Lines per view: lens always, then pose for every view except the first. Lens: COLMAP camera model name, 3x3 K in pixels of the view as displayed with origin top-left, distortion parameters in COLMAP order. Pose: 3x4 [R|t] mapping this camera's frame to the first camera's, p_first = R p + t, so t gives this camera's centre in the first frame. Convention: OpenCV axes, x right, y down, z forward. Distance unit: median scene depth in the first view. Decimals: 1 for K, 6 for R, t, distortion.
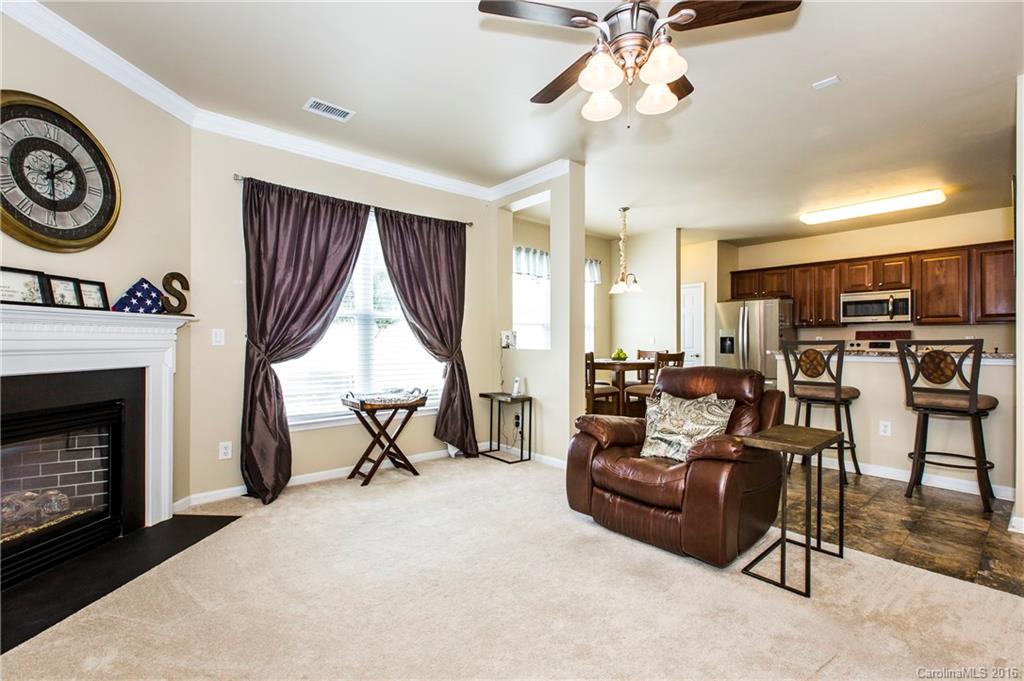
lens RADIAL K [[456.8, 0, 521.5], [0, 456.8, 340.4], [0, 0, 1]] dist [0.000026, 0.000169]
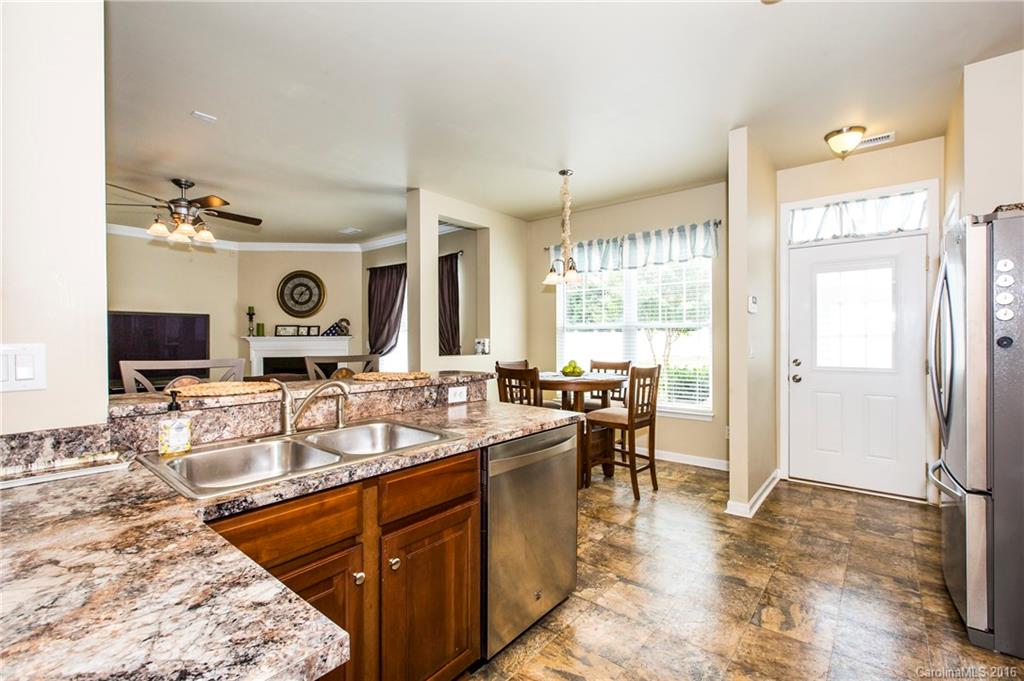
lens RADIAL K [[456.8, 0, 521.5], [0, 456.8, 340.4], [0, 0, 1]] dist [0.000026, 0.000169]
pose [[0.165057, 0.000796, -0.986284, 2.173062], [0.004847, 0.999987, 0.001618, -0.037276], [0.986272, -0.005047, 0.165051, 1.846082]]
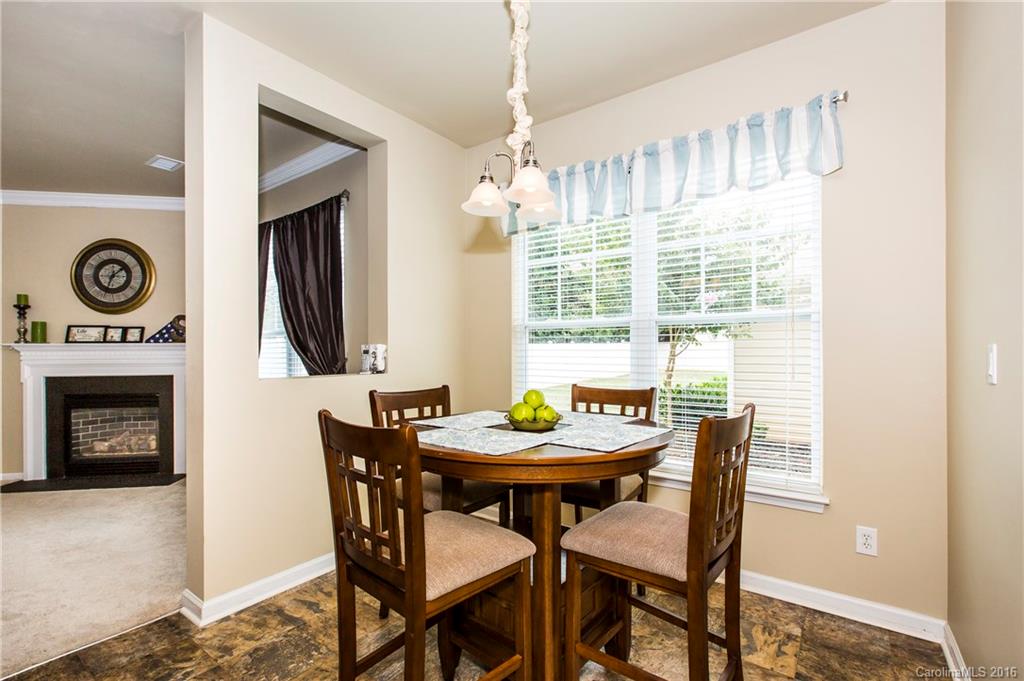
lens RADIAL K [[470.7, 0, 508.6], [0, 470.7, 352.5], [0, 0, 1]] dist [0.014466, -0.000269]
pose [[0.192653, -0.003066, -0.981262, 1.236299], [0.003456, 0.999991, -0.002446, -0.017224], [0.981261, -0.002920, 0.192662, 2.137568]]
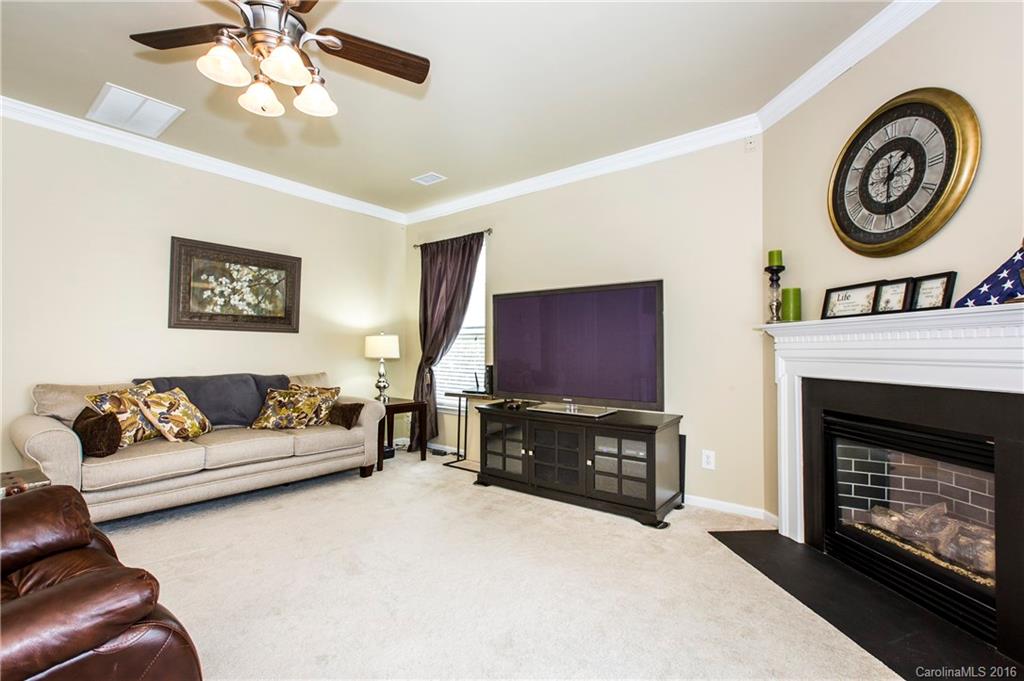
lens RADIAL K [[456.8, 0, 521.5], [0, 456.8, 340.4], [0, 0, 1]] dist [0.000026, 0.000169]
pose [[-0.983122, -0.005603, -0.182867, -0.090333], [-0.001743, 0.999772, -0.021264, 0.003472], [0.182944, -0.020586, -0.982908, 1.677073]]
